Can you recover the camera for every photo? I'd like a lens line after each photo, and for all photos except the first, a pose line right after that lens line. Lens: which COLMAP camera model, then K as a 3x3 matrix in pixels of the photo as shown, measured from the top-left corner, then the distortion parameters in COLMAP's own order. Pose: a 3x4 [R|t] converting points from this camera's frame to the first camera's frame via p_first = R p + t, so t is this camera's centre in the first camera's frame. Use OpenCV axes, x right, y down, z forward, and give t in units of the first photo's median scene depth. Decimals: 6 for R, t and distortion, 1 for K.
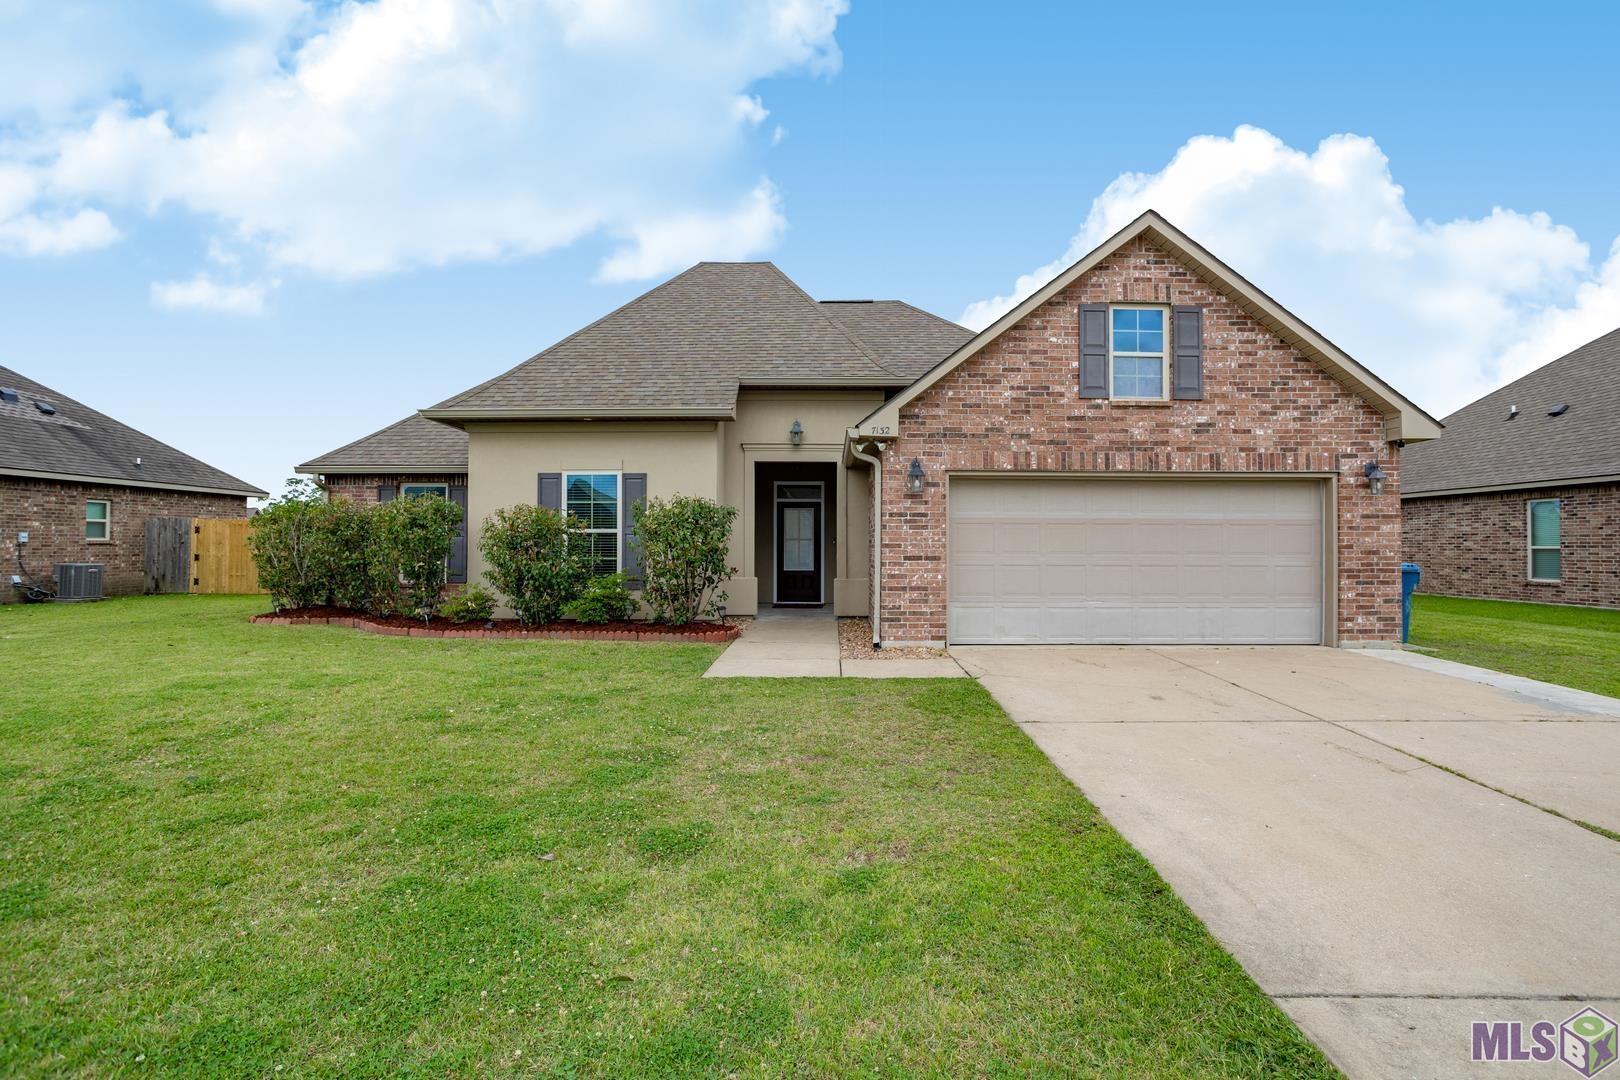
lens RADIAL K [[783.7, 0, 810.0], [0, 783.7, 540.0], [0, 0, 1]] dist [-0.046029, 0.032140]
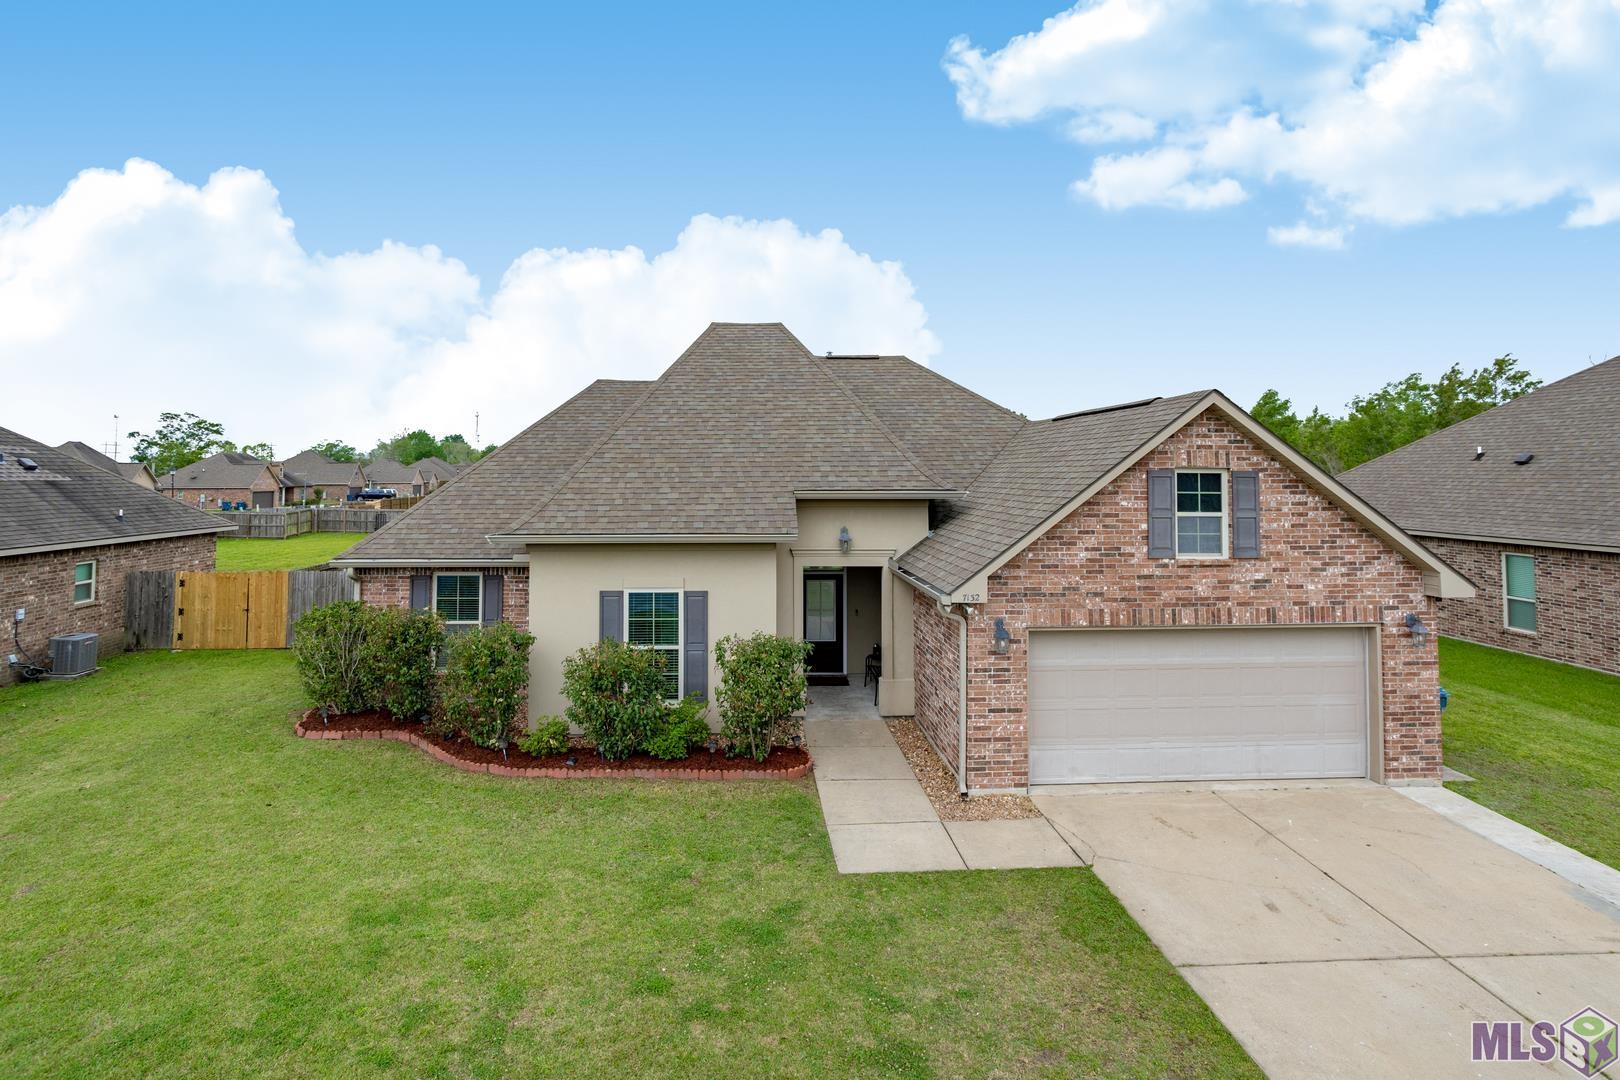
lens RADIAL K [[798.7, 0, 805.3], [0, 798.7, 513.8], [0, 0, 1]] dist [-0.043750, 0.030075]
pose [[0.998955, -0.003981, 0.045533, -0.175580], [0.005111, 0.999681, -0.024720, -0.218111], [-0.045420, 0.024927, 0.998657, -0.071334]]
